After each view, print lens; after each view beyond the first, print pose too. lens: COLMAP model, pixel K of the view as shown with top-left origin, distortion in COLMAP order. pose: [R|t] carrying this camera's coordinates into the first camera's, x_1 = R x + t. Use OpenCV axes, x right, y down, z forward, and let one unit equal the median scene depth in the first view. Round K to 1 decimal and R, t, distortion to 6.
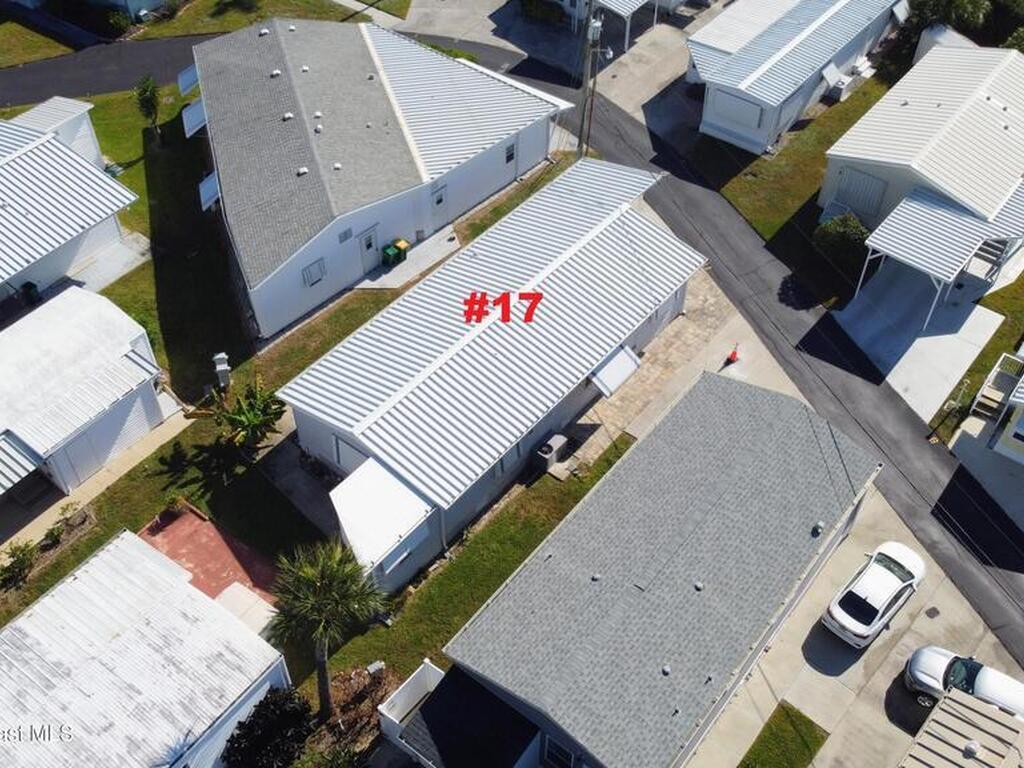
lens RADIAL K [[1035.5, 0, 512.0], [0, 1035.5, 384.0], [0, 0, 1]] dist [0.000675, -0.006799]
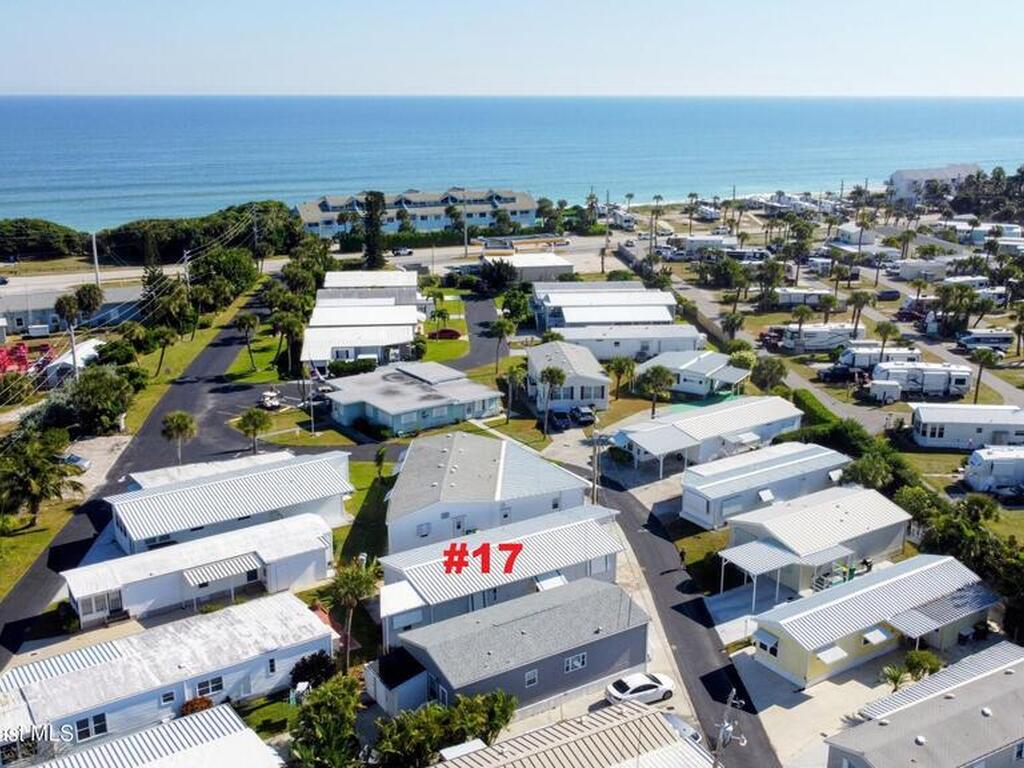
lens RADIAL K [[1035.5, 0, 512.0], [0, 1035.5, 384.0], [0, 0, 1]] dist [0.000675, -0.006799]
pose [[0.946523, 0.084095, -0.311485, 0.511223], [-0.232249, 0.847734, -0.476872, 0.514486], [0.223954, 0.523712, 0.821931, -0.638798]]
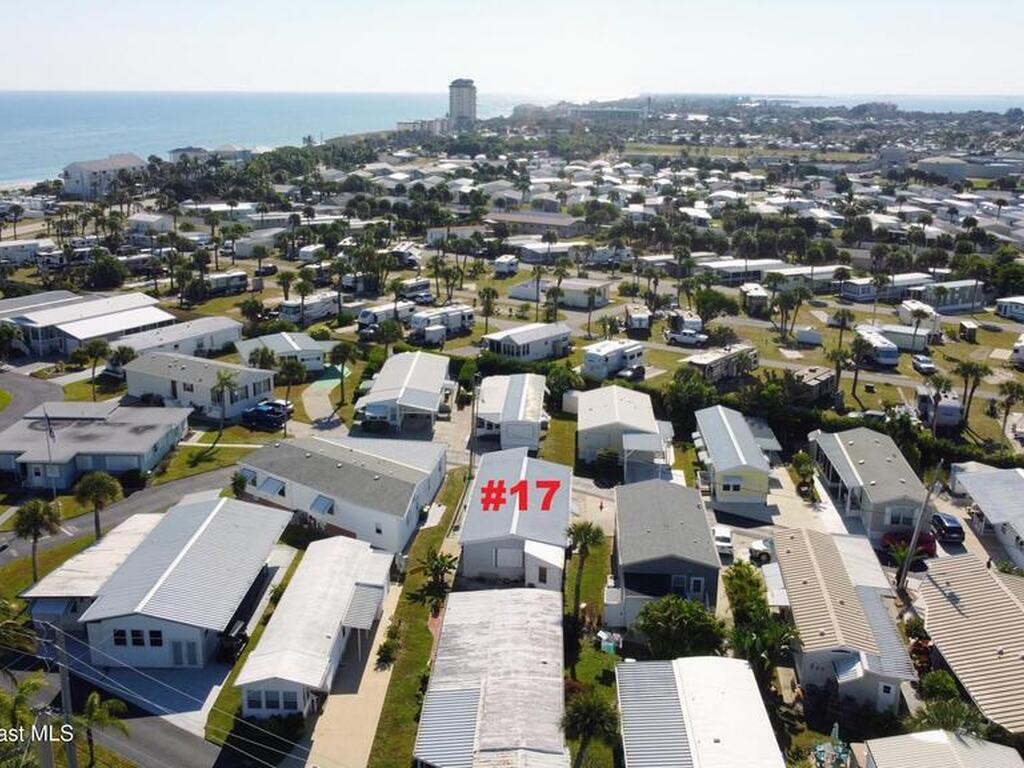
lens RADIAL K [[1035.5, 0, 512.0], [0, 1035.5, 384.0], [0, 0, 1]] dist [0.000675, -0.006799]
pose [[0.822435, -0.154544, 0.547464, -1.006144], [0.411176, 0.826557, -0.384367, 0.482385], [-0.393109, 0.541221, 0.743334, -0.602682]]
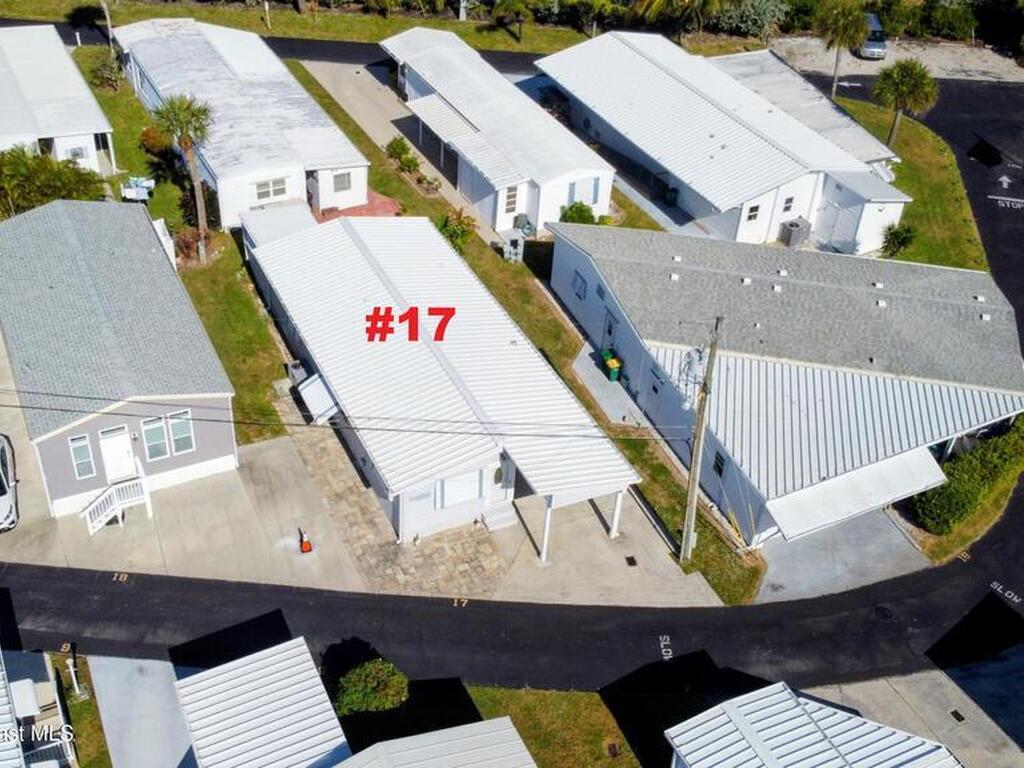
lens RADIAL K [[1157.5, 0, 512.0], [0, 1157.5, 384.0], [0, 0, 1]] dist [-0.009339, -0.012061]
pose [[-0.425275, 0.532930, -0.731523, 0.728482], [-0.698884, 0.320186, 0.639563, -0.754787], [0.575066, 0.783241, 0.236289, 0.735595]]
